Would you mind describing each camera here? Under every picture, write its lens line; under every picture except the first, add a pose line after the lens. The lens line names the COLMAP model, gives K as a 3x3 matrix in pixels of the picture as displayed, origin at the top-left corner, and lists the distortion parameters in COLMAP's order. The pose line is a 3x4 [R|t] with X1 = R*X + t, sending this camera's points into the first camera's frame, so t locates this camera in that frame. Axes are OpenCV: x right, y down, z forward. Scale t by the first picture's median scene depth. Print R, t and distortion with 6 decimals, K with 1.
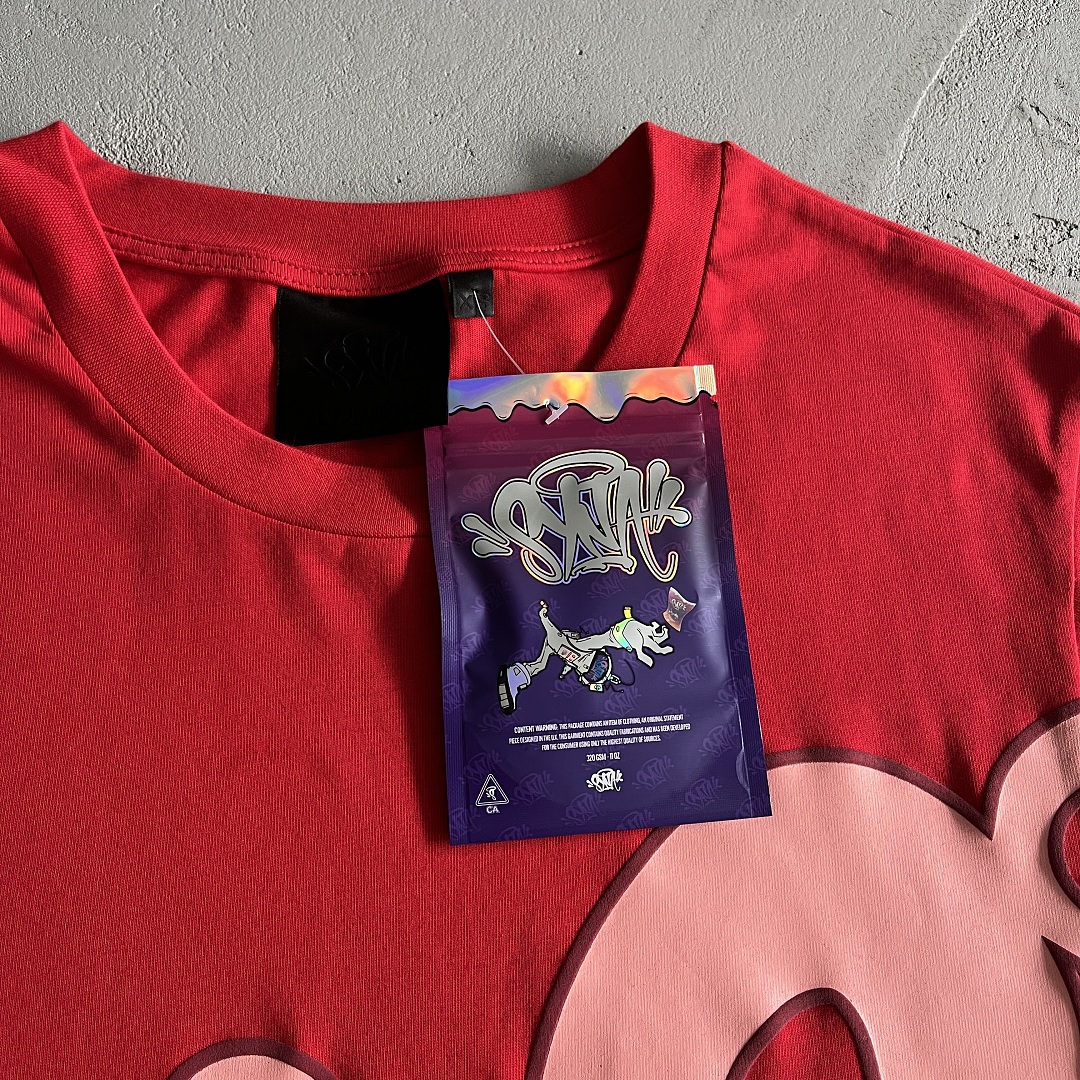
lens RADIAL K [[1148.8, 0, 518.6], [0, 1148.8, 571.6], [0, 0, 1]] dist [0.035401, -0.087594]
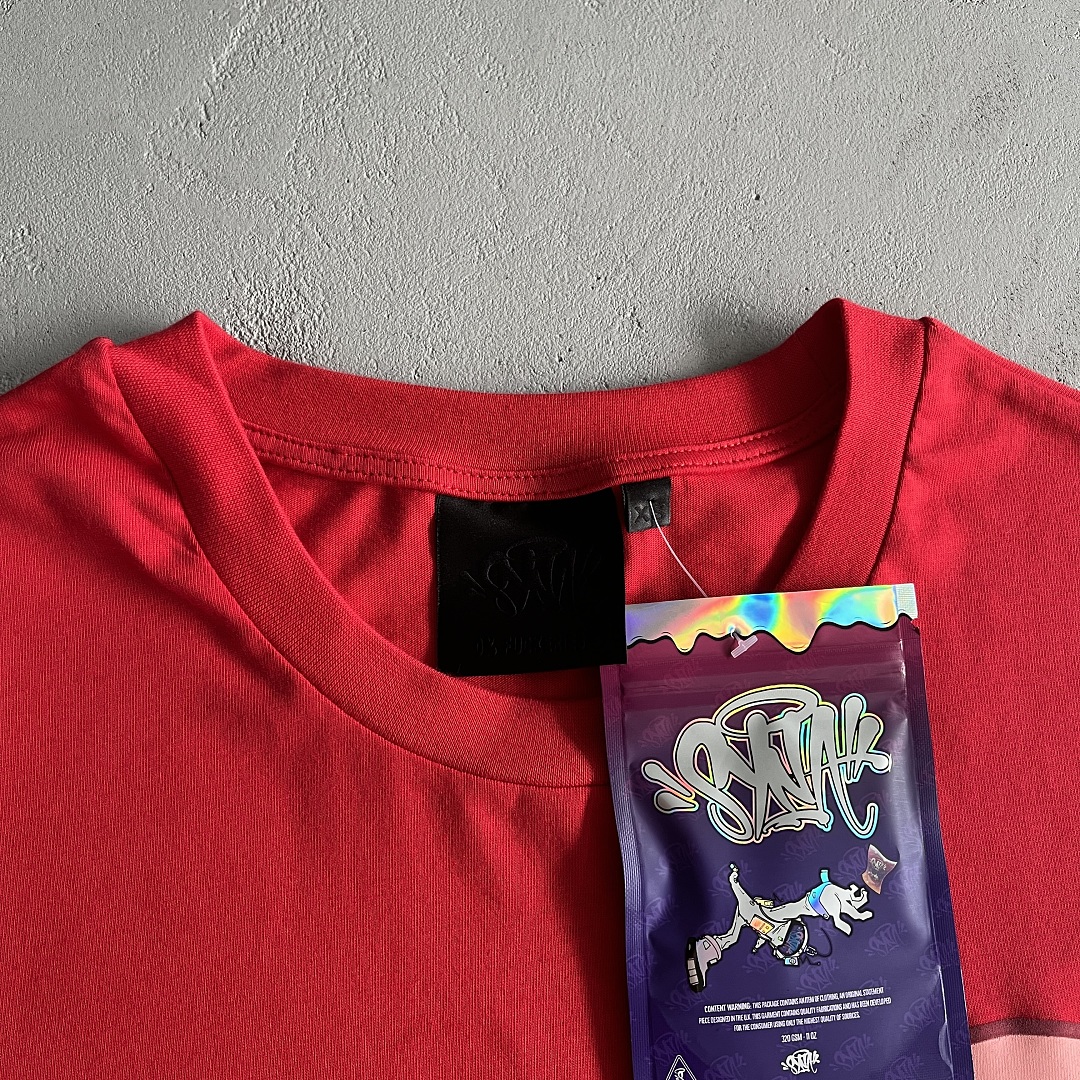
lens RADIAL K [[1148.8, 0, 518.6], [0, 1148.8, 571.6], [0, 0, 1]] dist [0.035401, -0.087594]
pose [[0.999321, 0.004134, -0.036620, -0.109942], [-0.000771, 0.995817, 0.091370, -0.272486], [0.036844, -0.091280, 0.995143, 0.083686]]
